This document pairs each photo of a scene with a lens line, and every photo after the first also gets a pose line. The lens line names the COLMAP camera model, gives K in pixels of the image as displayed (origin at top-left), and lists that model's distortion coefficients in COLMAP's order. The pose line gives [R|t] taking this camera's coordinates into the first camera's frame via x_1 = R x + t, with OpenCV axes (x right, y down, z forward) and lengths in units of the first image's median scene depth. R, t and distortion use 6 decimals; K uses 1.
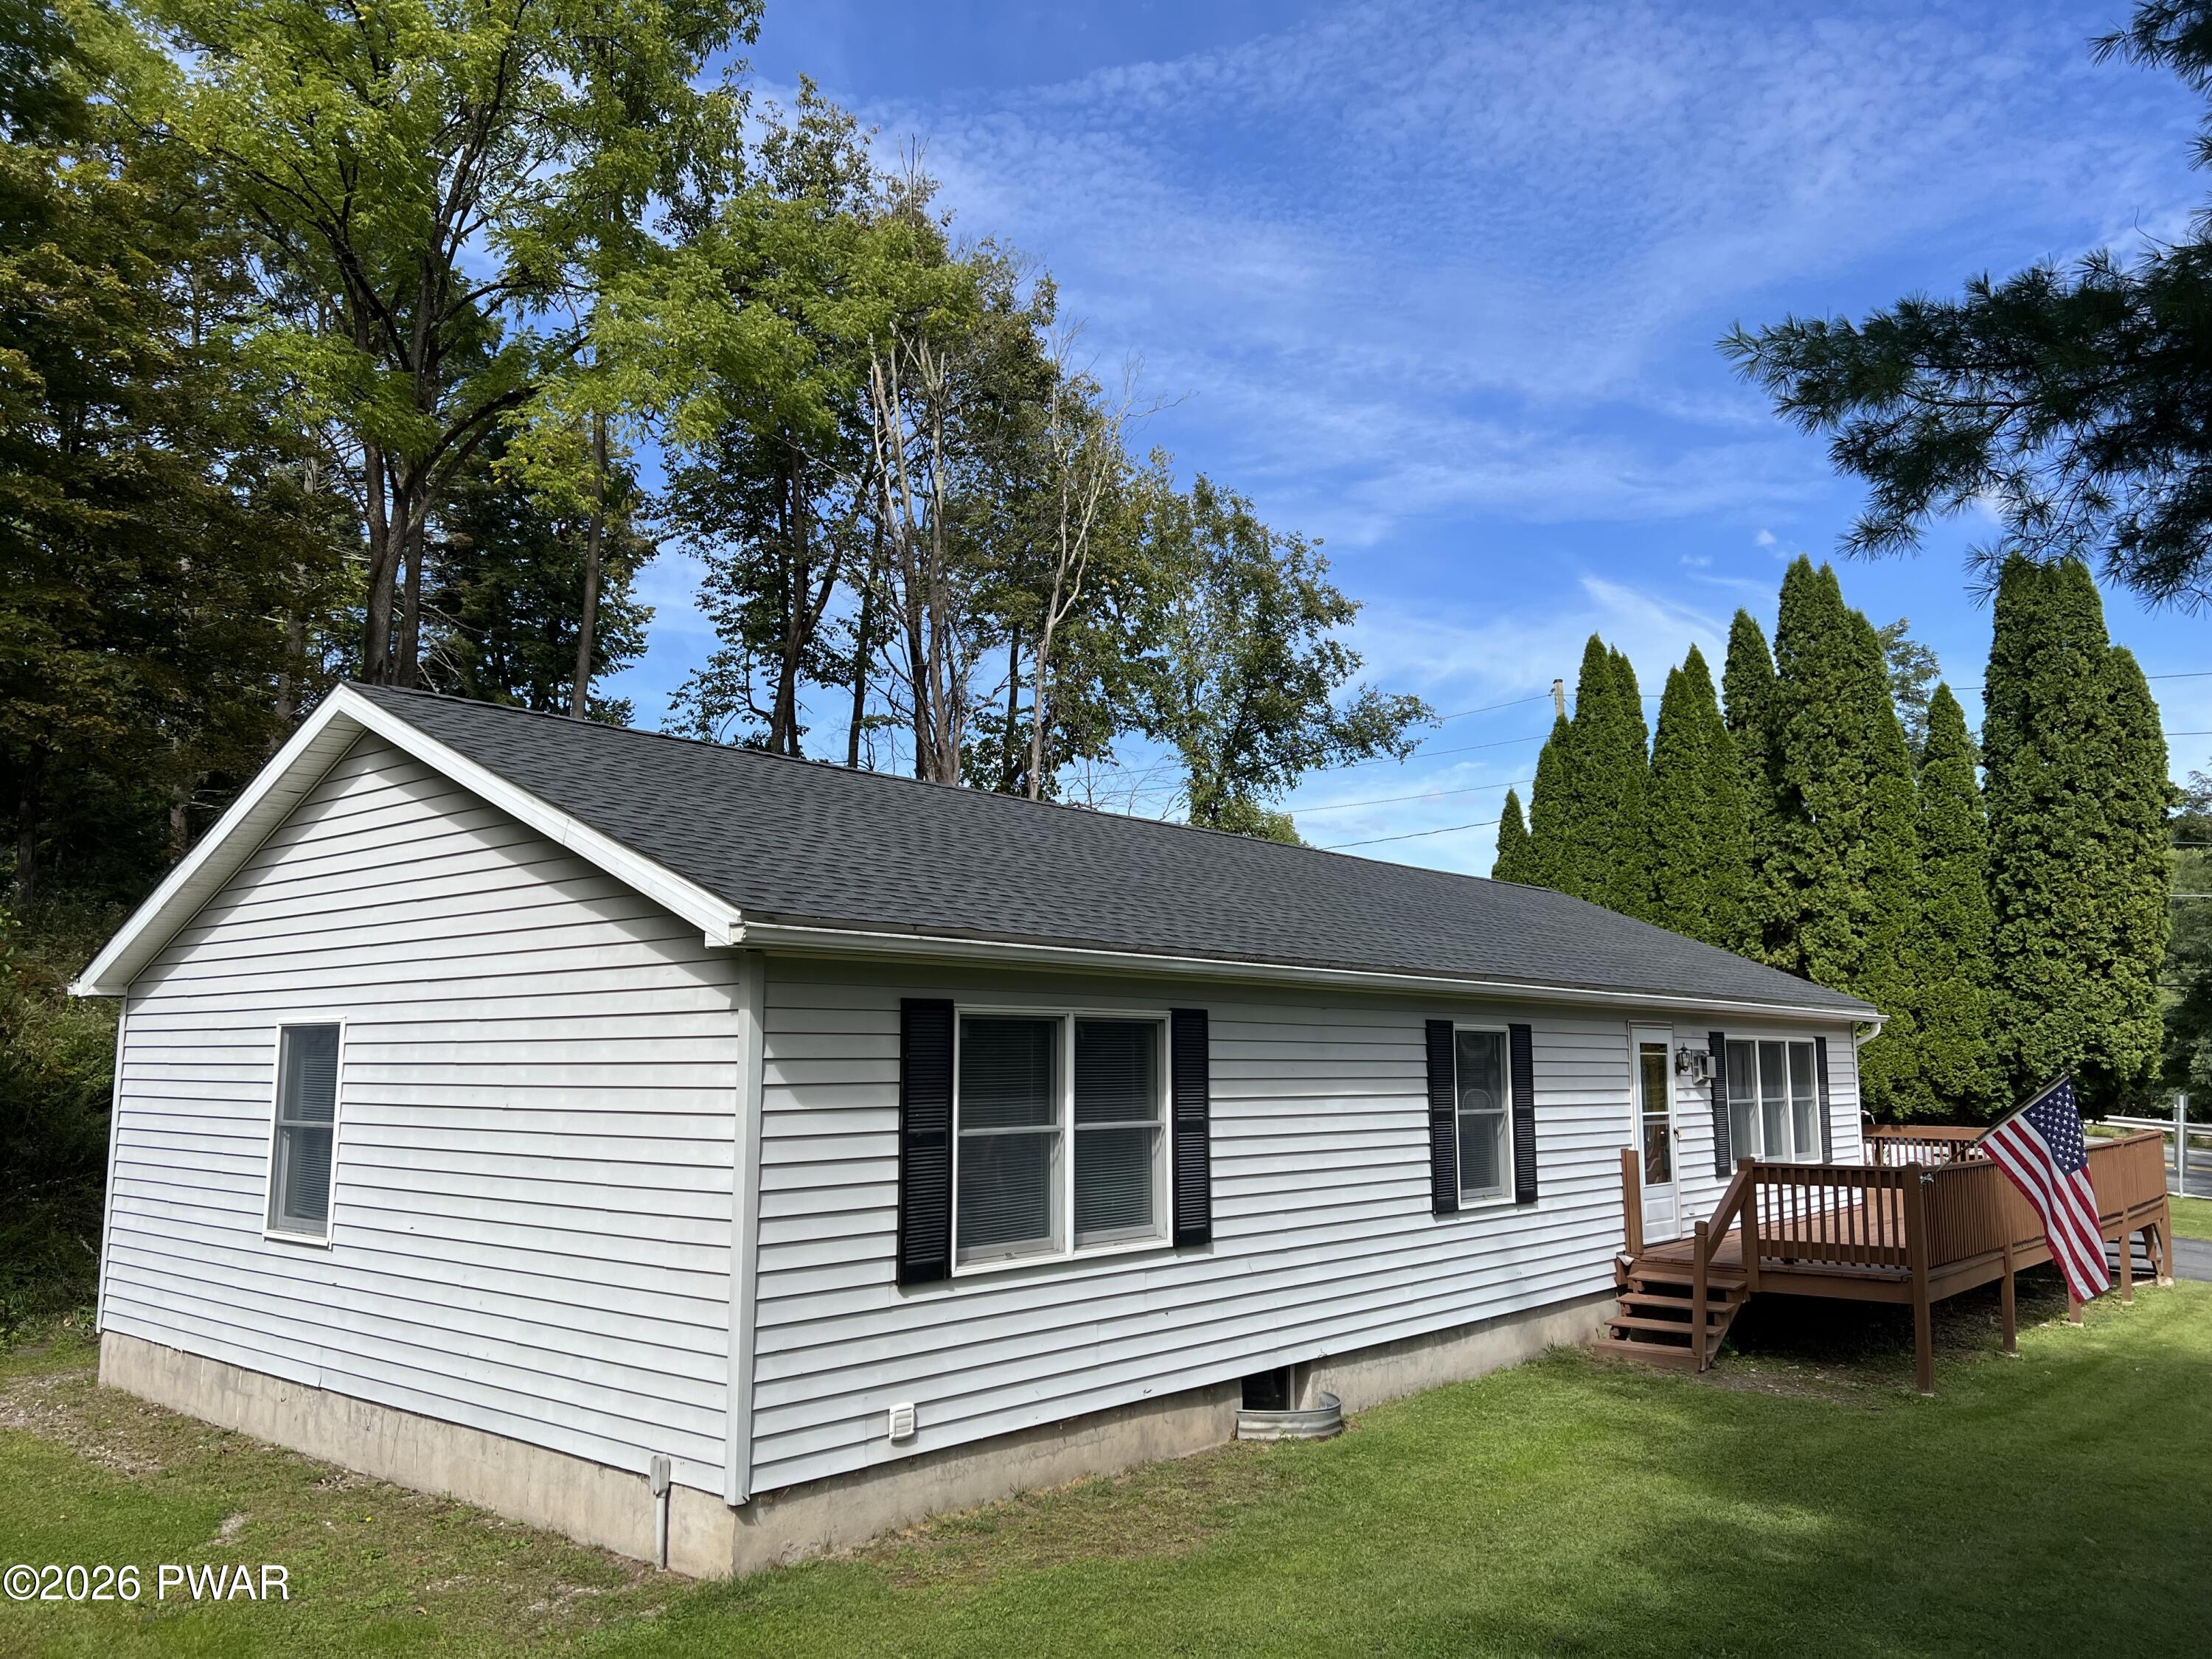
lens RADIAL K [[1649.1, 0, 1106.0], [0, 1649.1, 829.5], [0, 0, 1]] dist [0.054989, -0.054544]
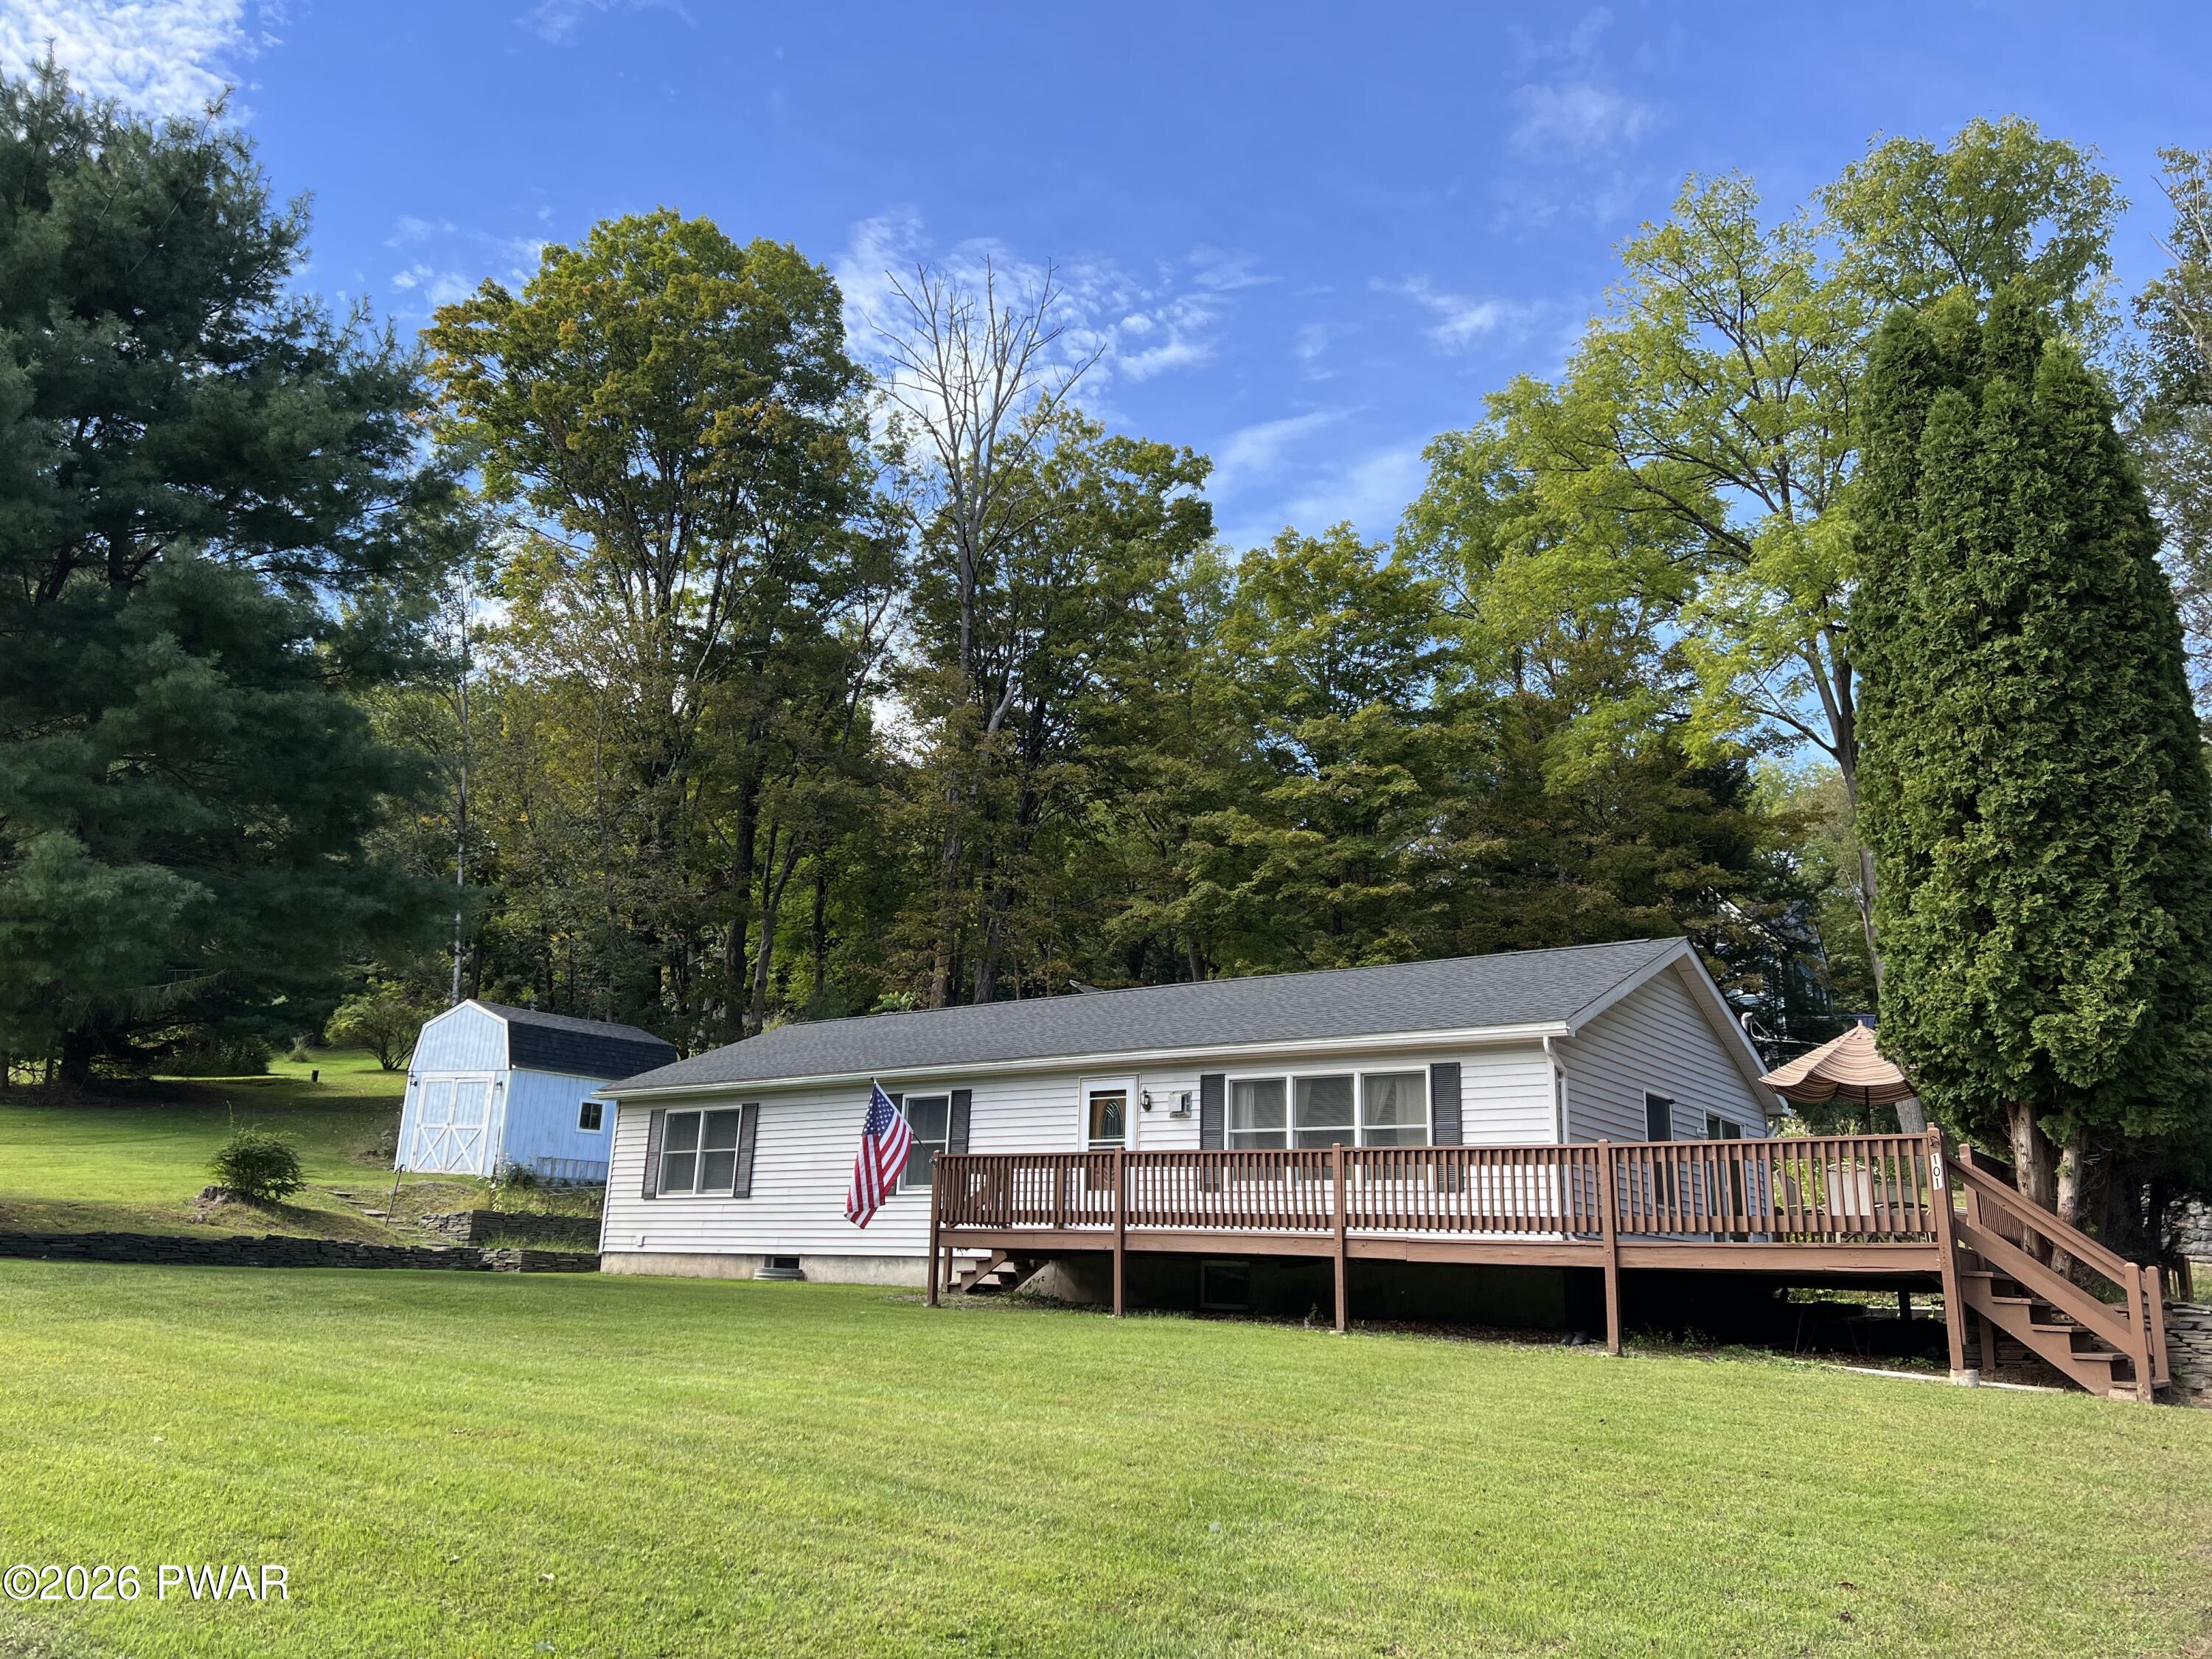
lens RADIAL K [[1649.1, 0, 1106.0], [0, 1649.1, 829.5], [0, 0, 1]] dist [0.054989, -0.054544]
pose [[0.064409, -0.265248, -0.962027, 1.844237], [0.107786, 0.960238, -0.257538, 0.291575], [0.992086, -0.087105, 0.090437, 0.943103]]
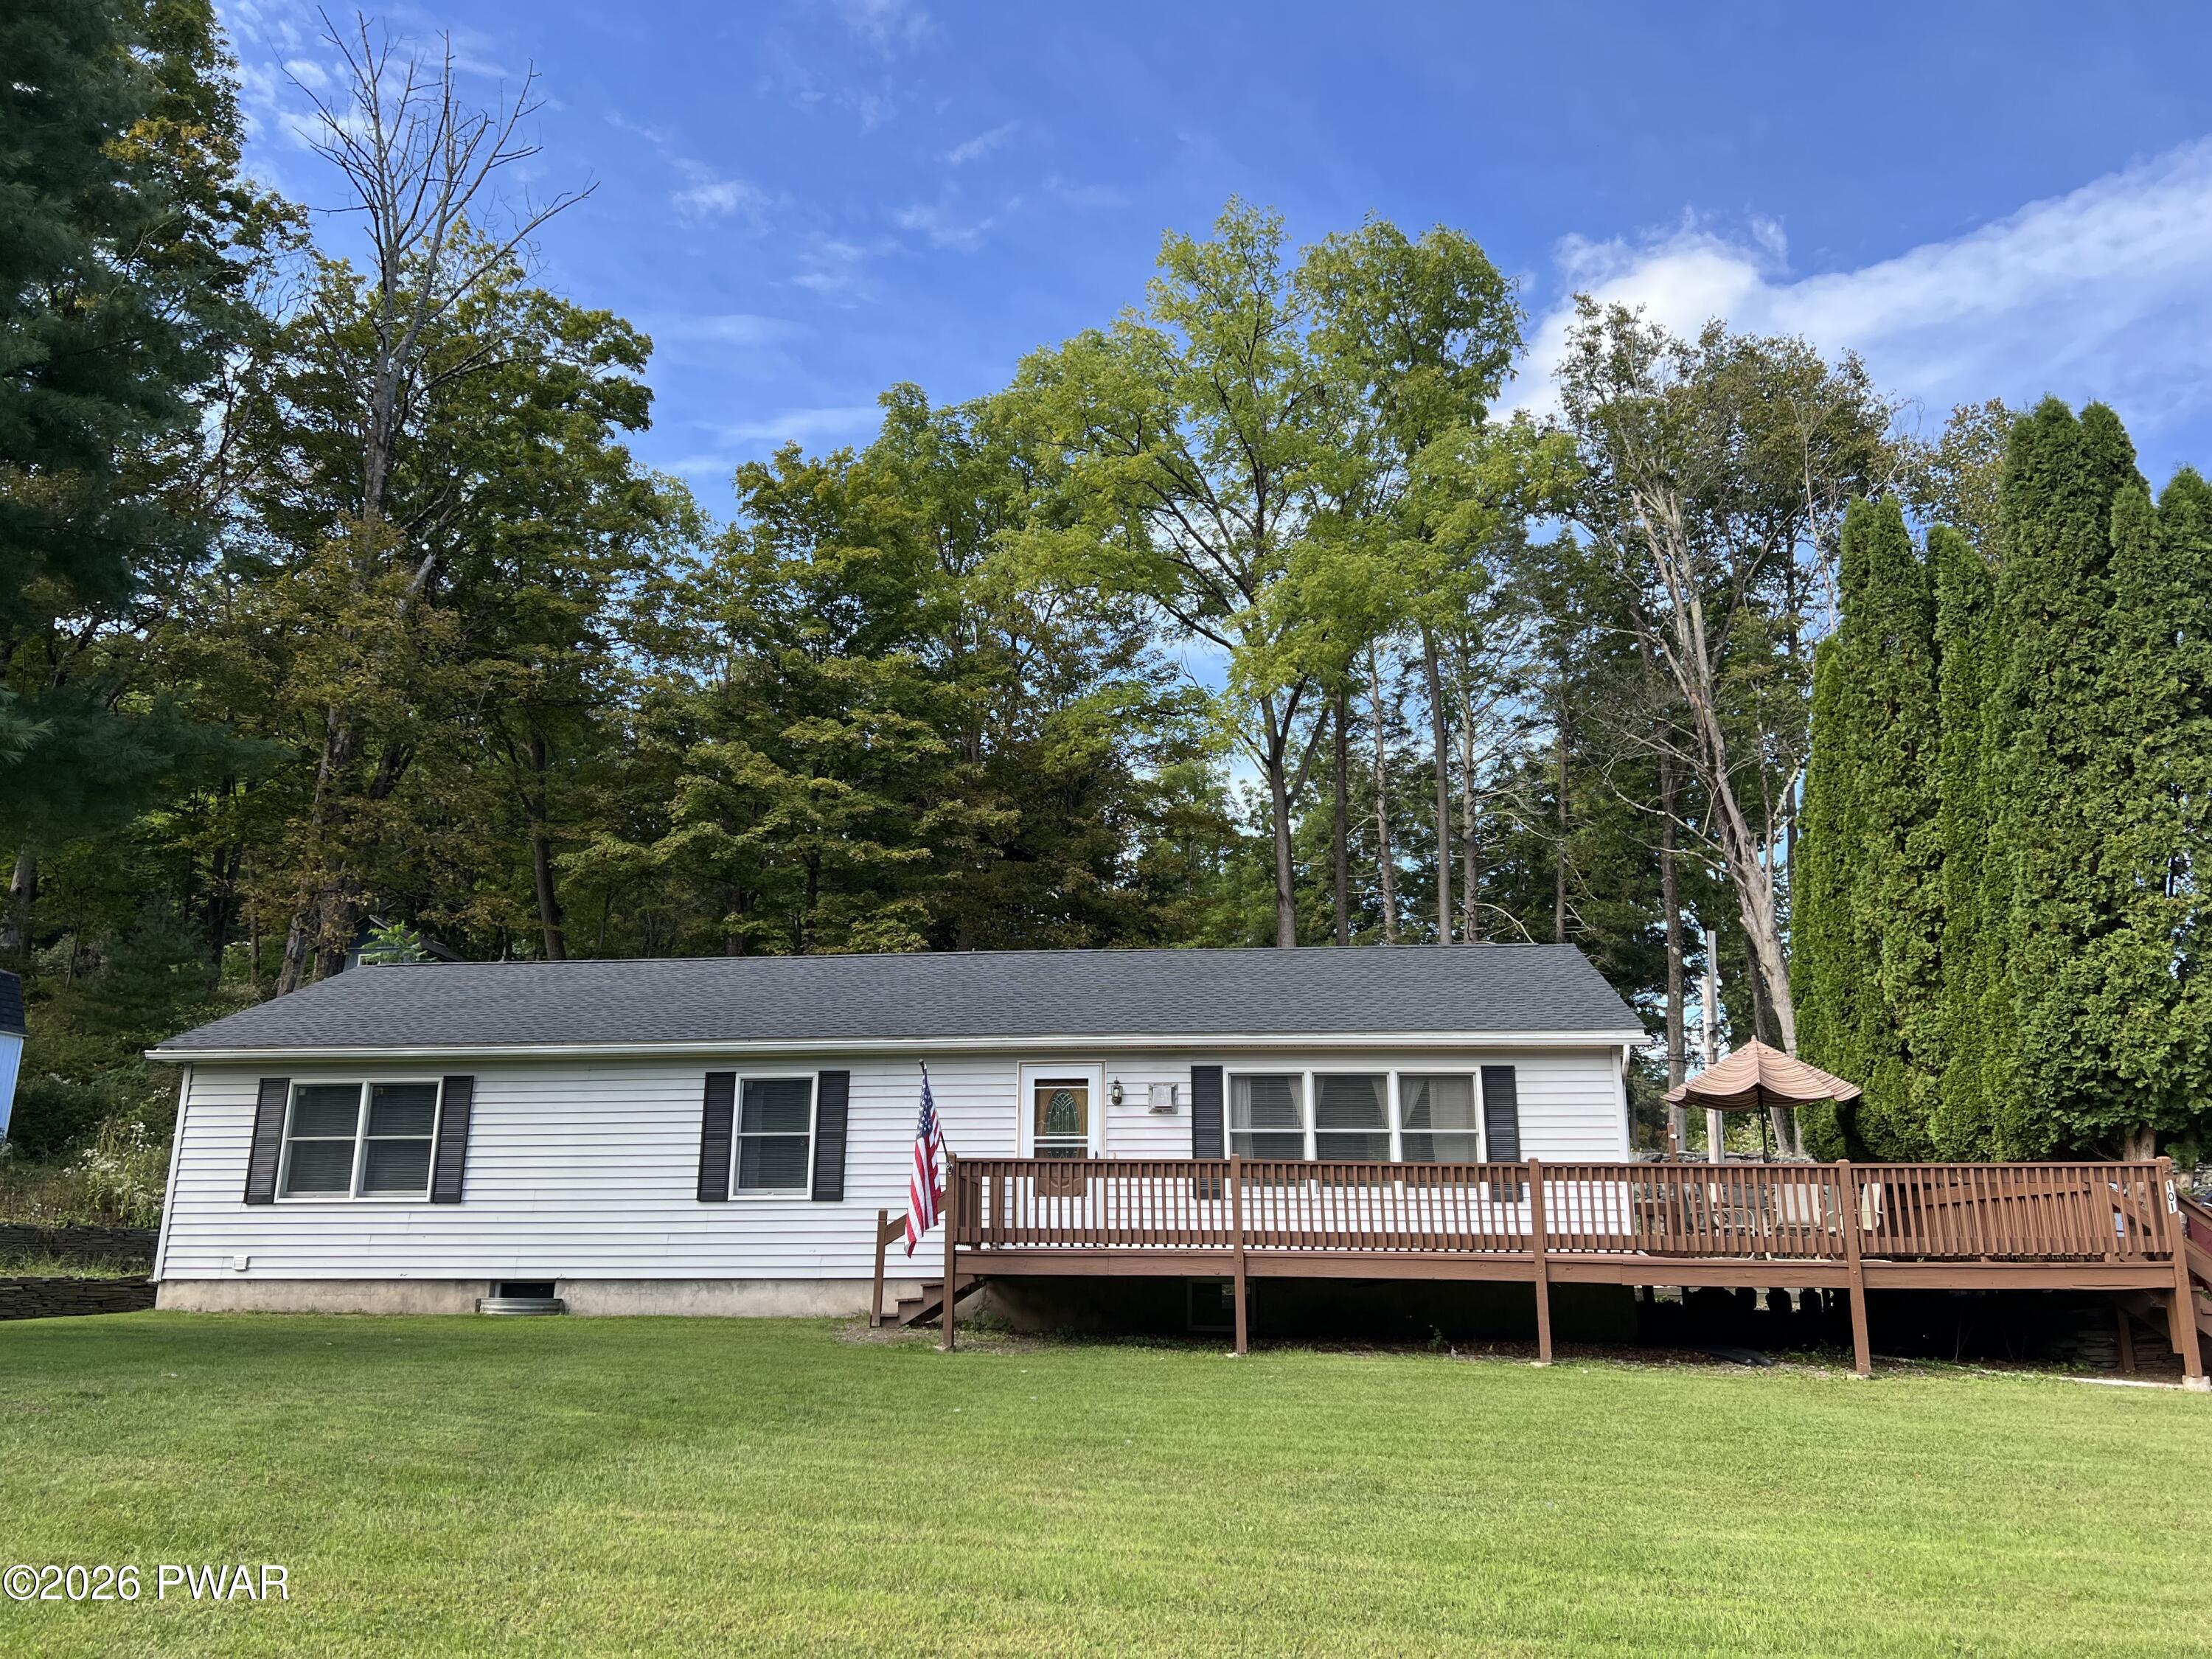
lens RADIAL K [[1649.1, 0, 1106.0], [0, 1649.1, 829.5], [0, 0, 1]] dist [0.054989, -0.054544]
pose [[0.572186, -0.205553, -0.793947, 1.413437], [0.111907, 0.978595, -0.172709, 0.169498], [0.812453, 0.009974, 0.582941, 0.345817]]
